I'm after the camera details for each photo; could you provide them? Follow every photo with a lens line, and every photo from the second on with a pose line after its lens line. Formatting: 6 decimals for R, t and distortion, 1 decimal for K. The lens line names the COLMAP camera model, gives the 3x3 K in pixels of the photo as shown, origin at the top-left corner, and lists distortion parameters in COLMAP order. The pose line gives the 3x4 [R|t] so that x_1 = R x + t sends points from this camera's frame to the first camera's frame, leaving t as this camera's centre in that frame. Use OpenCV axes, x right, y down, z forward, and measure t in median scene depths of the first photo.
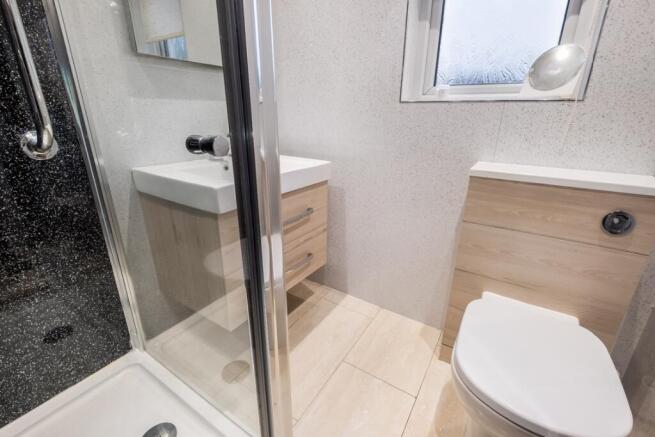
lens RADIAL K [[292.2, 0, 329.2], [0, 292.2, 213.2], [0, 0, 1]] dist [0.001219, -0.000193]
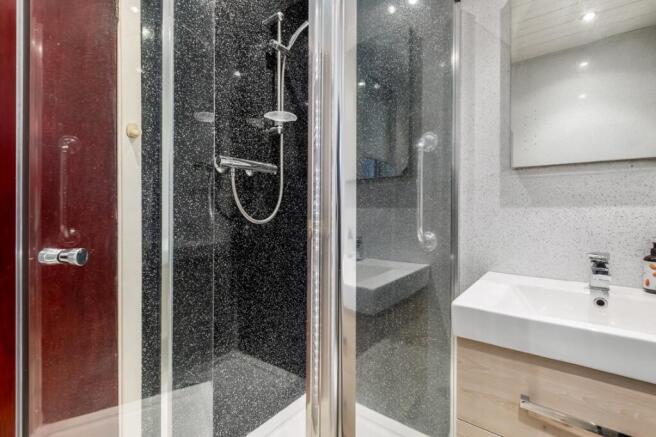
lens RADIAL K [[292.6, 0, 329.7], [0, 292.6, 213.2], [0, 0, 1]] dist [0.001219, -0.000193]
pose [[-0.067123, -0.009856, -0.997696, 0.336275], [-0.329186, 0.944178, 0.012820, -0.148271], [0.941876, 0.329289, -0.066621, 0.392882]]
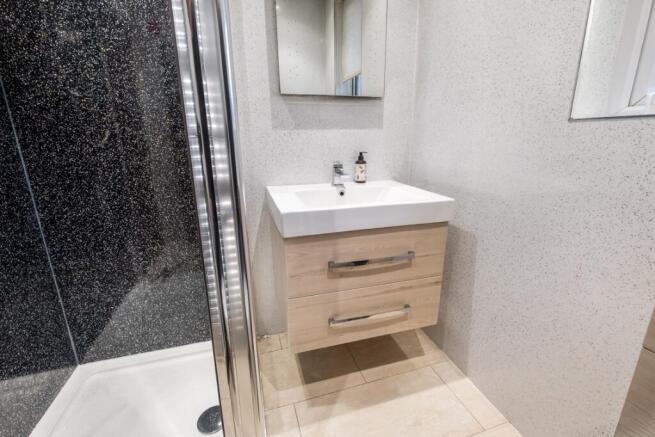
lens RADIAL K [[292.2, 0, 329.2], [0, 292.2, 213.2], [0, 0, 1]] dist [0.001219, -0.000193]
pose [[0.761830, 0.144746, -0.631398, 0.257261], [-0.192397, 0.981291, -0.007184, -0.071321], [0.618546, 0.126952, 0.775425, 0.193786]]
